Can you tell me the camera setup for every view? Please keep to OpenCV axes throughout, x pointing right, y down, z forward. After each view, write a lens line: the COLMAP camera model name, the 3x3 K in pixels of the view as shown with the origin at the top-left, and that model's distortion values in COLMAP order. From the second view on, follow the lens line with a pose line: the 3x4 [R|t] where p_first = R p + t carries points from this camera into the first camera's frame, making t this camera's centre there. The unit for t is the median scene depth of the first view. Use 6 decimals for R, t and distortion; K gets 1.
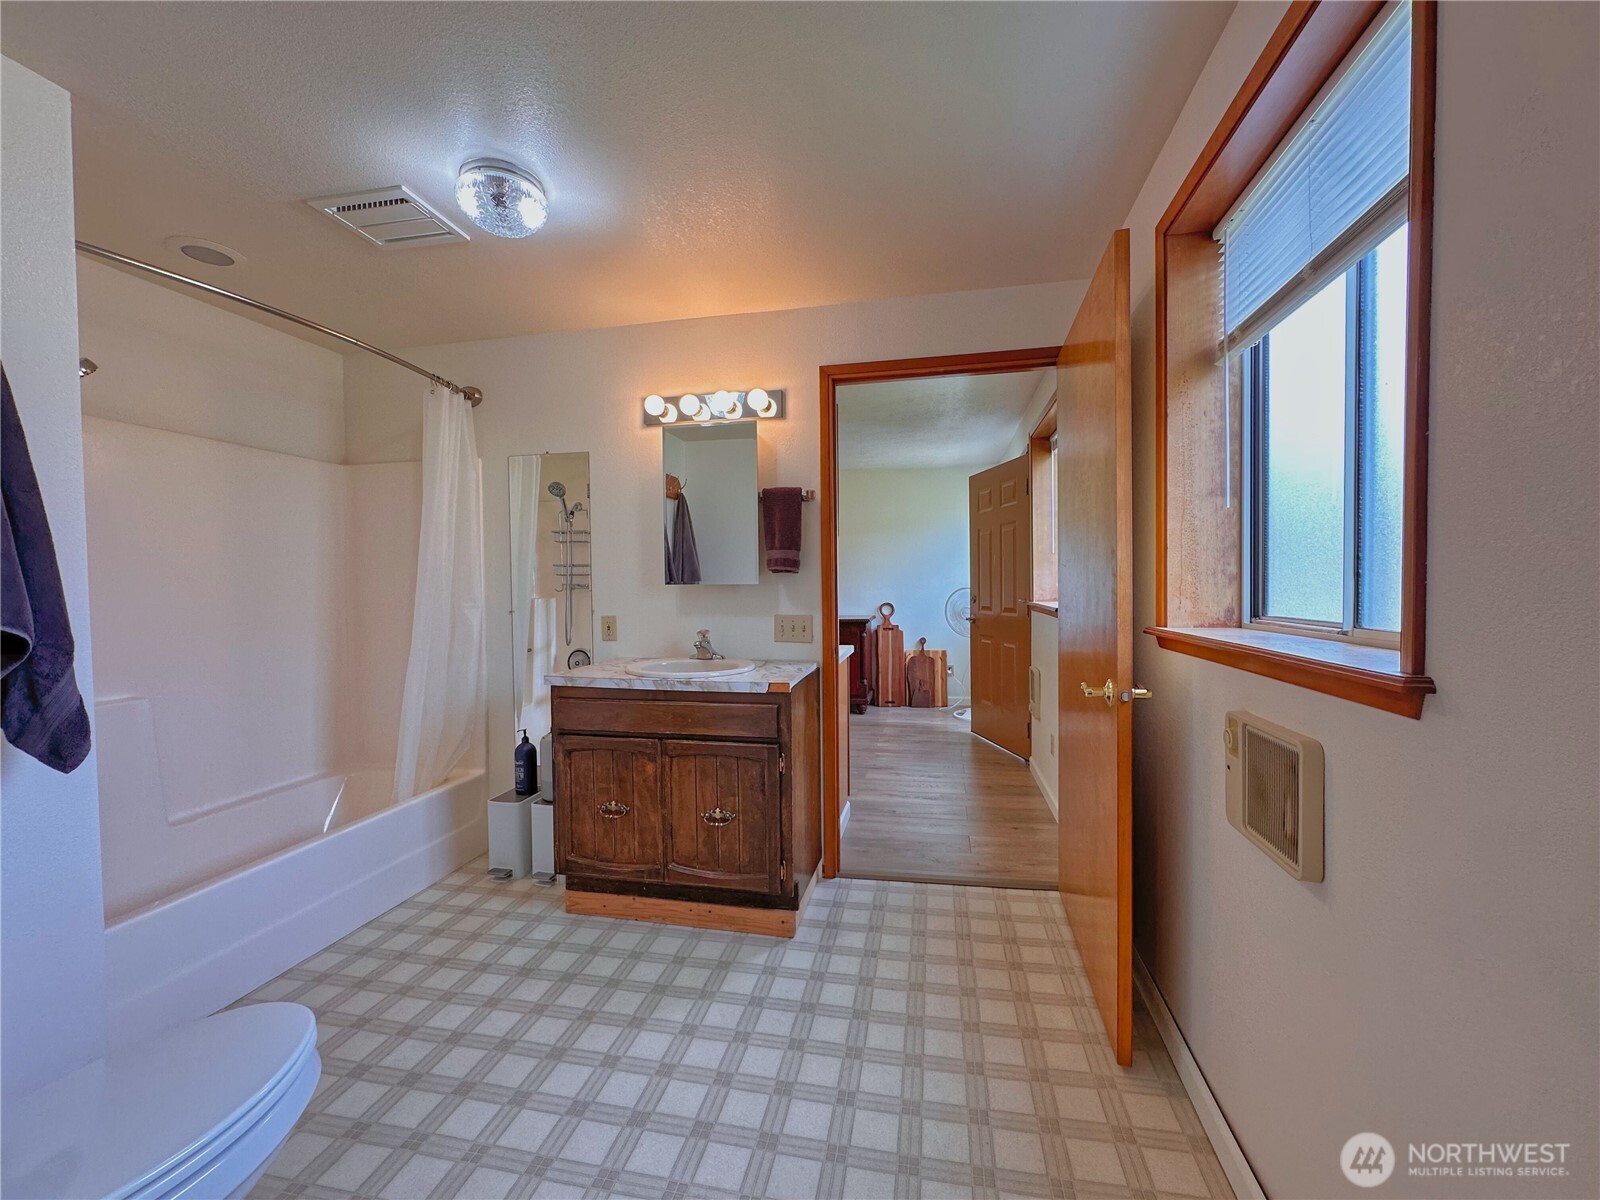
lens RADIAL K [[636.7, 0, 806.0], [0, 636.7, 592.6], [0, 0, 1]] dist [-0.000756, 0.000083]
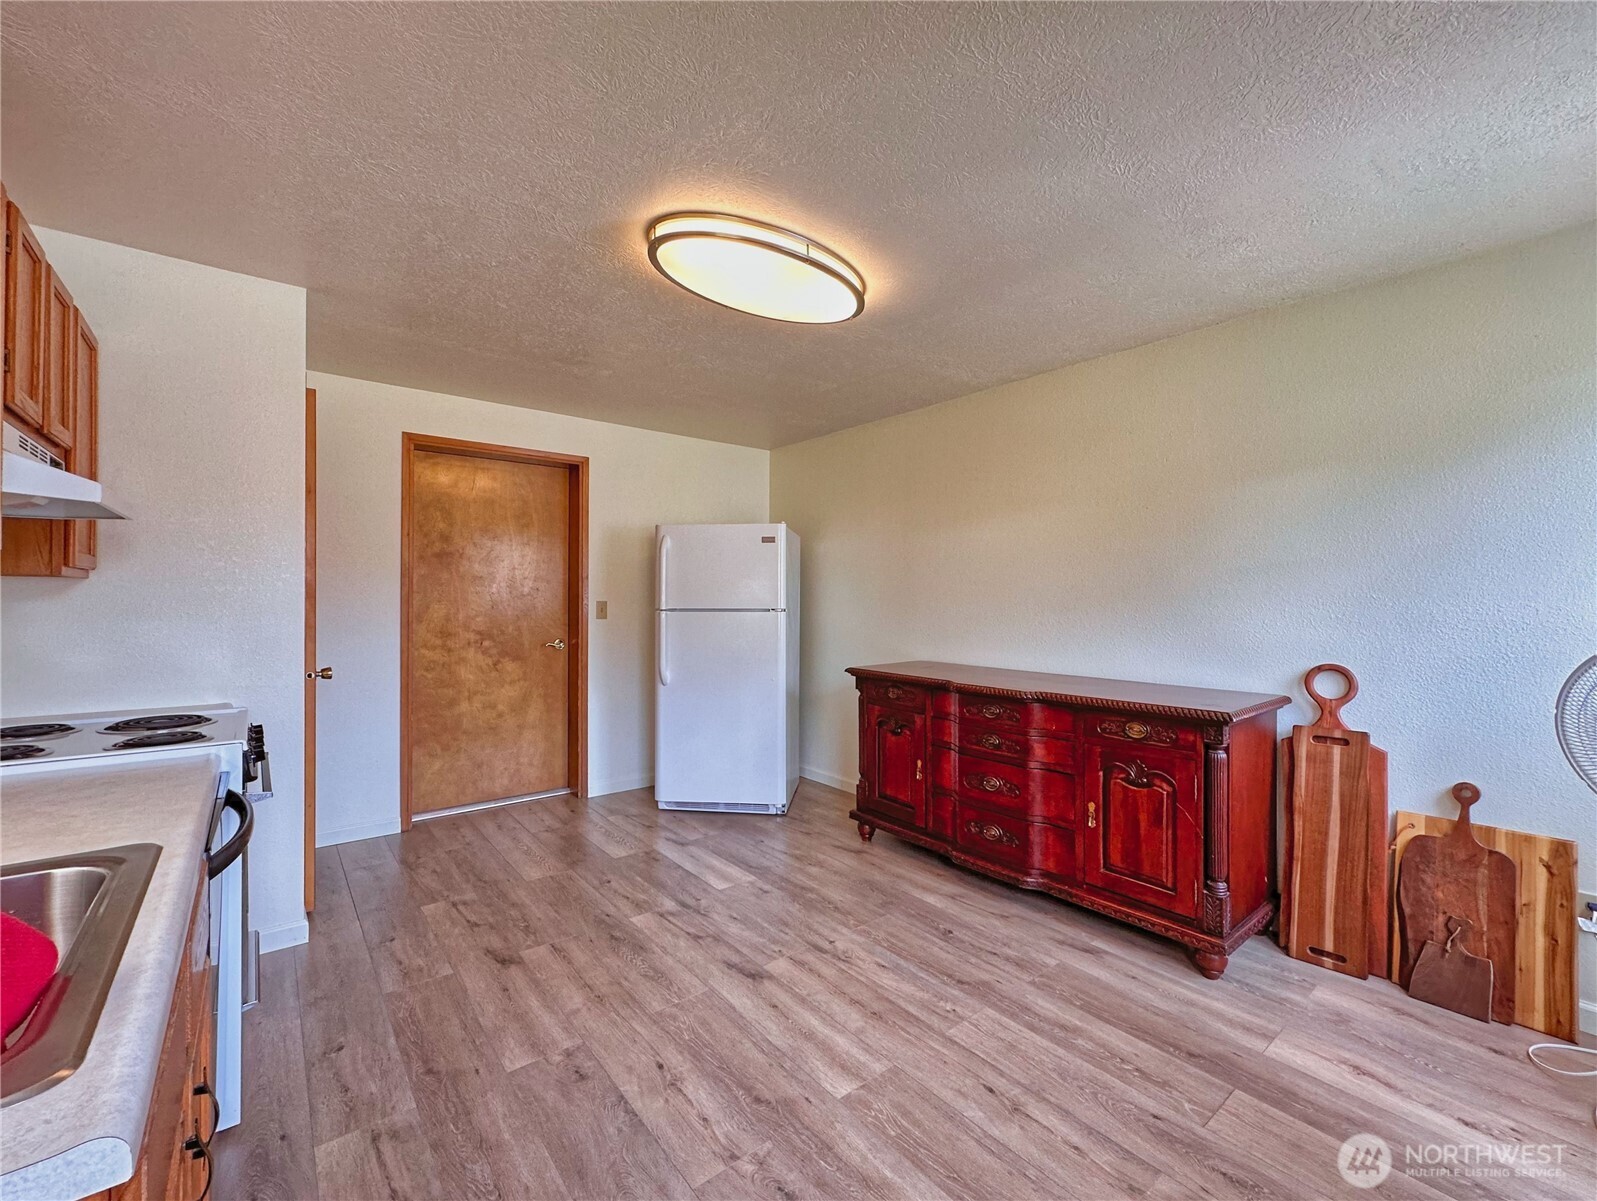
lens RADIAL K [[665.7, 0, 803.8], [0, 665.7, 598.2], [0, 0, 1]] dist [-0.002574, -0.000054]
pose [[0.772777, 0.011732, -0.634569, 0.136880], [-0.021983, 0.999724, -0.008287, -0.012173], [0.634297, 0.020354, 0.772822, 0.529599]]
